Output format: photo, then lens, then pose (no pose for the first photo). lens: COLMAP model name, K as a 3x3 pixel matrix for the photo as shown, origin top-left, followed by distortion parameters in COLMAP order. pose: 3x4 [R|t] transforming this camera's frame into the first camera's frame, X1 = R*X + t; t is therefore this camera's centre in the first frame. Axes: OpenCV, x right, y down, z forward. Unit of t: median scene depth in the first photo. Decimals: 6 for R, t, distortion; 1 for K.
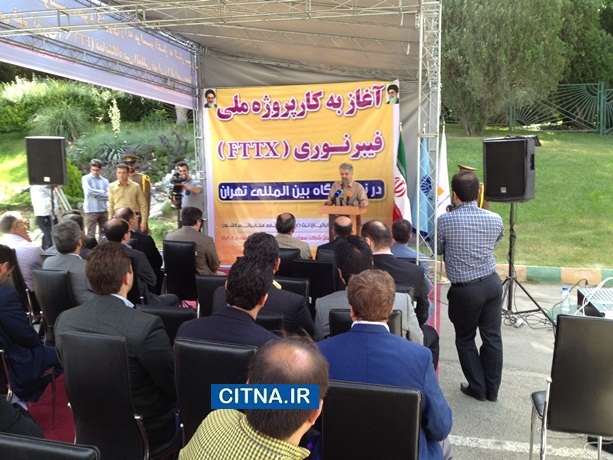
lens RADIAL K [[557.2, 0, 319.9], [0, 557.2, 265.8], [0, 0, 1]] dist [0.132307, -0.235469]
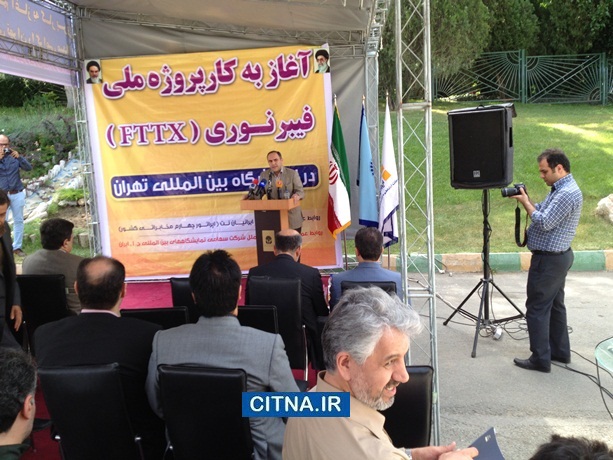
lens RADIAL K [[572.8, 0, 306.5], [0, 572.8, 230.0], [0, 0, 1]] dist [0.147131, -0.365084]
pose [[0.990226, -0.060258, 0.125783, -0.014729], [0.063893, 0.997642, -0.025067, -0.036276], [-0.123976, 0.032859, 0.991741, 0.163447]]
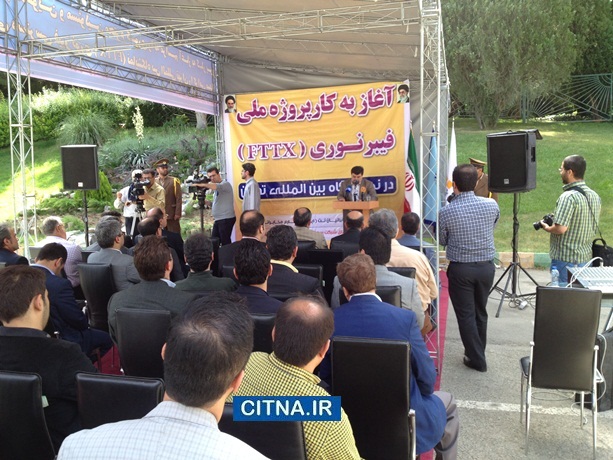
lens RADIAL K [[558.8, 0, 311.7], [0, 558.8, 252.6], [0, 0, 1]] dist [0.148294, -0.274985]
pose [[0.998512, -0.023058, -0.049427, 0.004593], [0.022058, 0.999543, -0.020675, 0.007916], [0.049881, 0.019554, 0.998564, -0.048688]]
